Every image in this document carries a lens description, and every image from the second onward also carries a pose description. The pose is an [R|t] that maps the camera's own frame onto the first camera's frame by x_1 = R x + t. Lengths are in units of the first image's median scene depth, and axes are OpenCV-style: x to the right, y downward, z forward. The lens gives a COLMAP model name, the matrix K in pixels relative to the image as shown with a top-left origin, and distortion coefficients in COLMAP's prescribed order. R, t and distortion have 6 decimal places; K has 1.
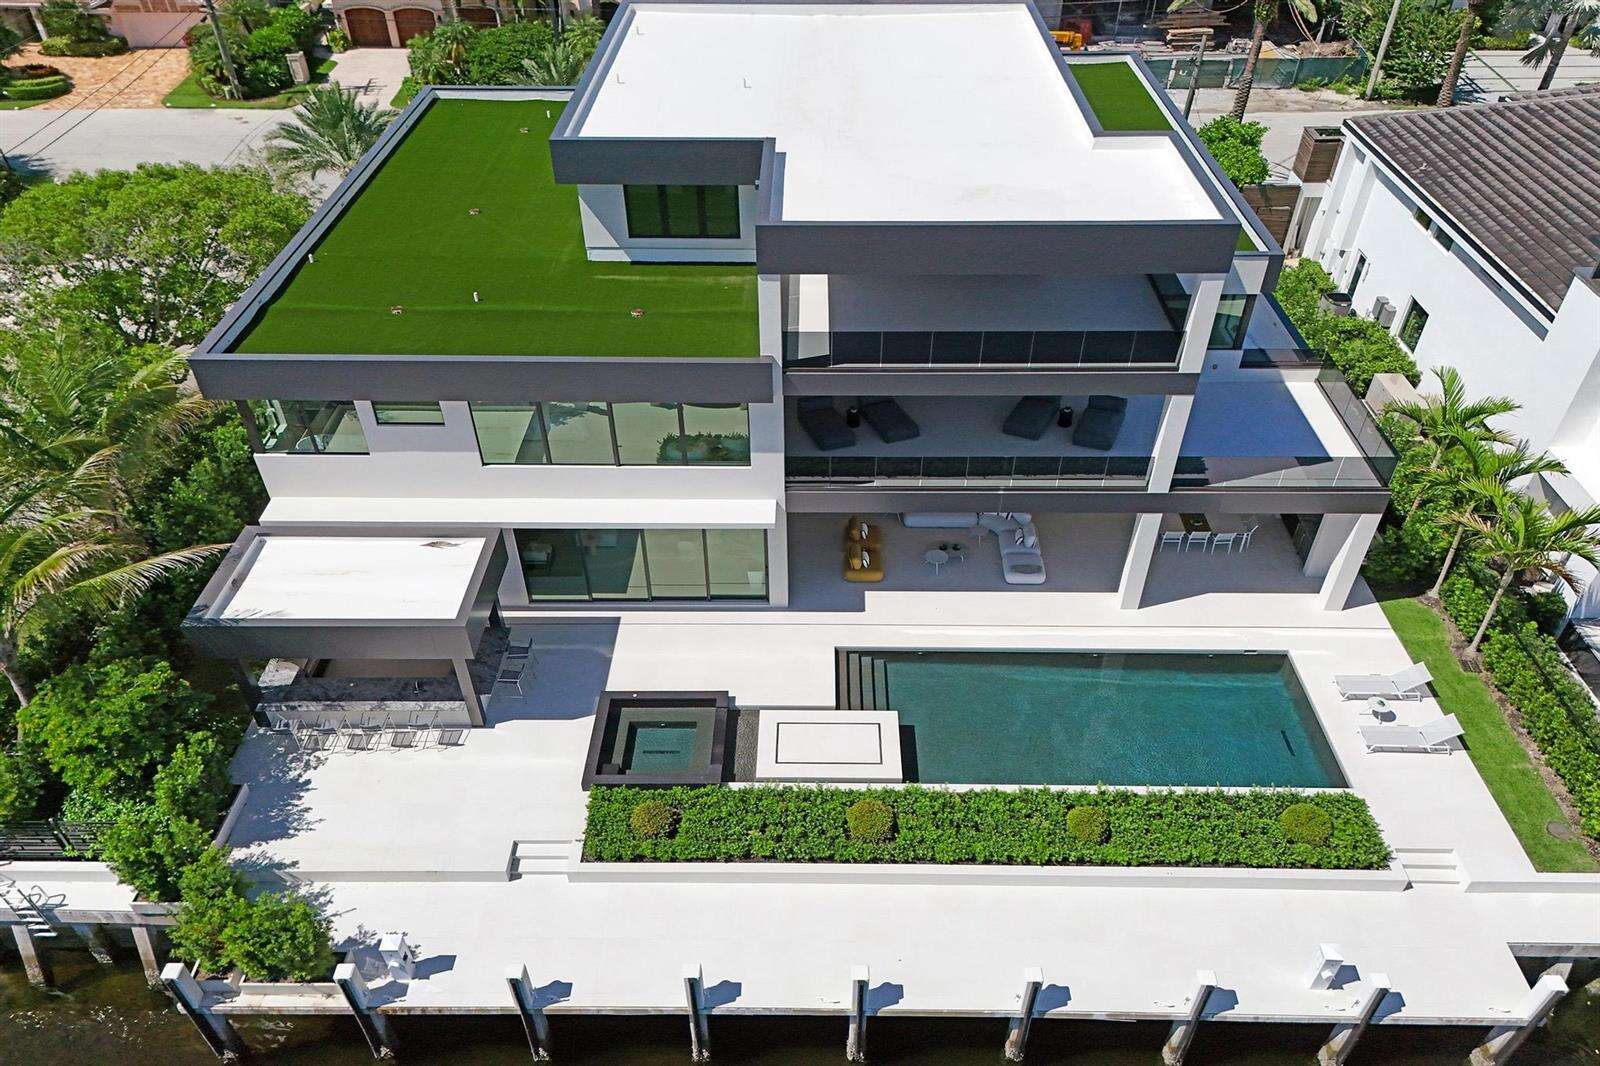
lens RADIAL K [[1105.7, 0, 797.3], [0, 1105.7, 592.1], [0, 0, 1]] dist [0.026137, 0.000295]
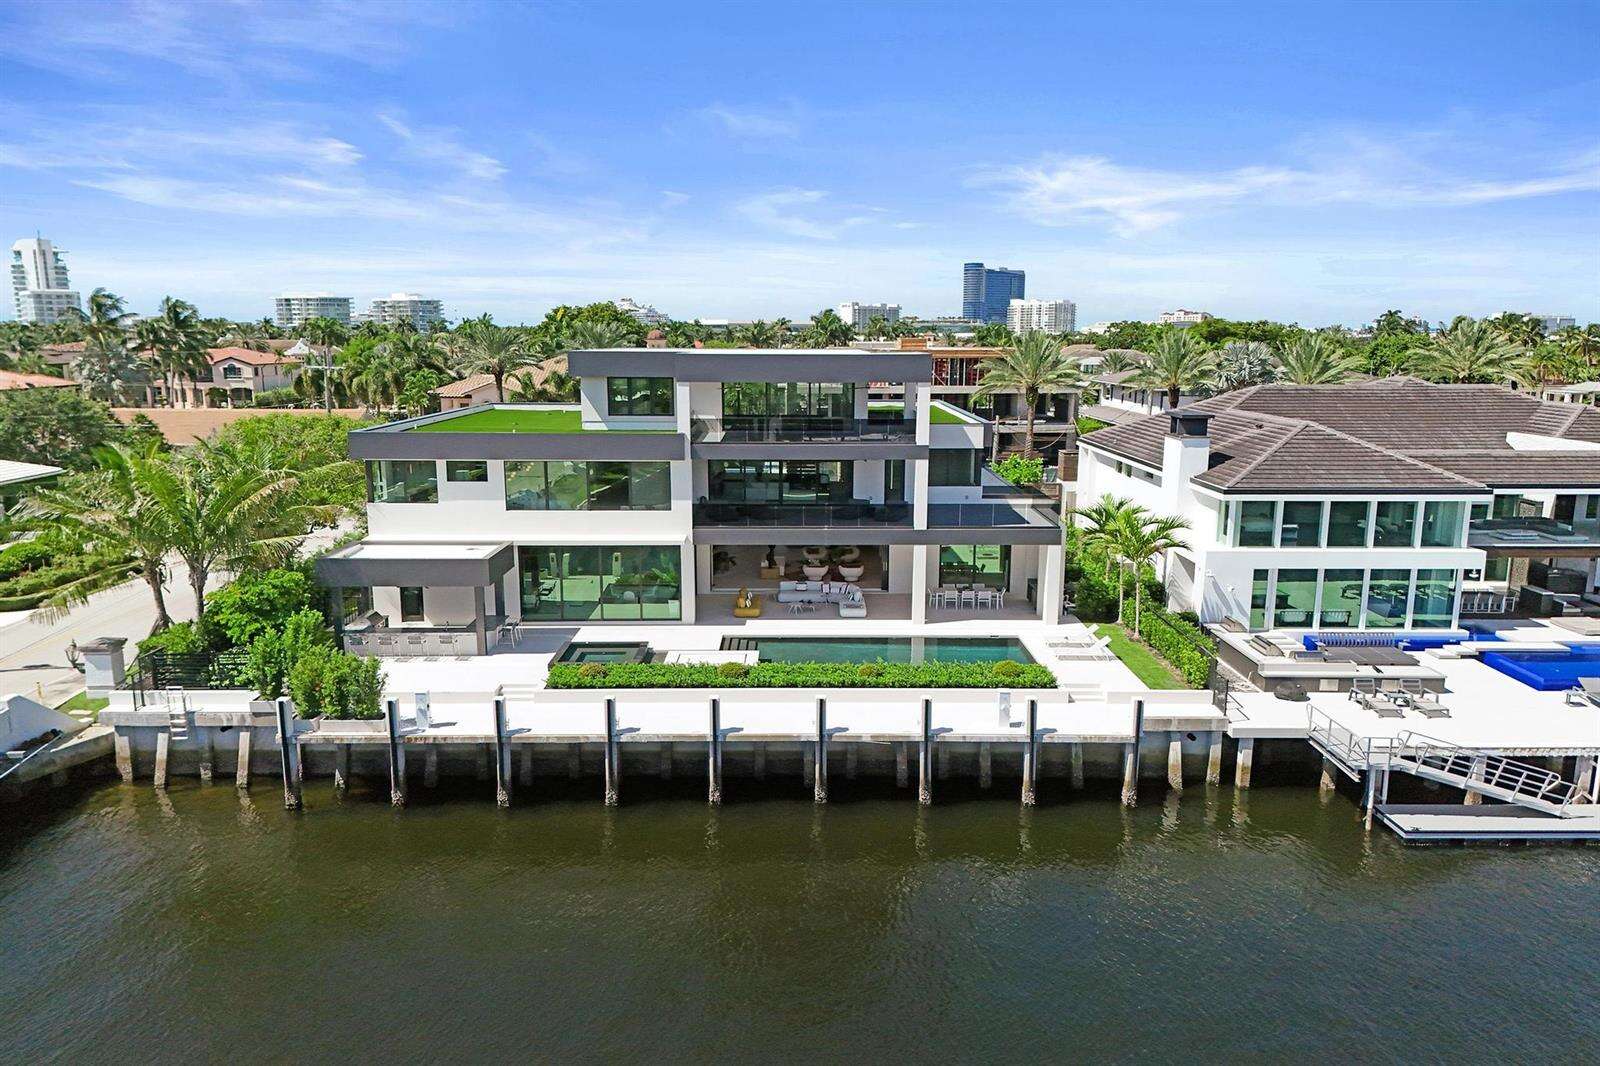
lens RADIAL K [[1129.4, 0, 800.0], [0, 1129.4, 533.0], [0, 0, 1]] dist [0.000952, -0.000020]
pose [[0.999762, 0.008333, 0.020139, 0.114522], [0.003214, 0.857550, -0.514391, 0.771081], [-0.021557, 0.514334, 0.857319, -0.417830]]
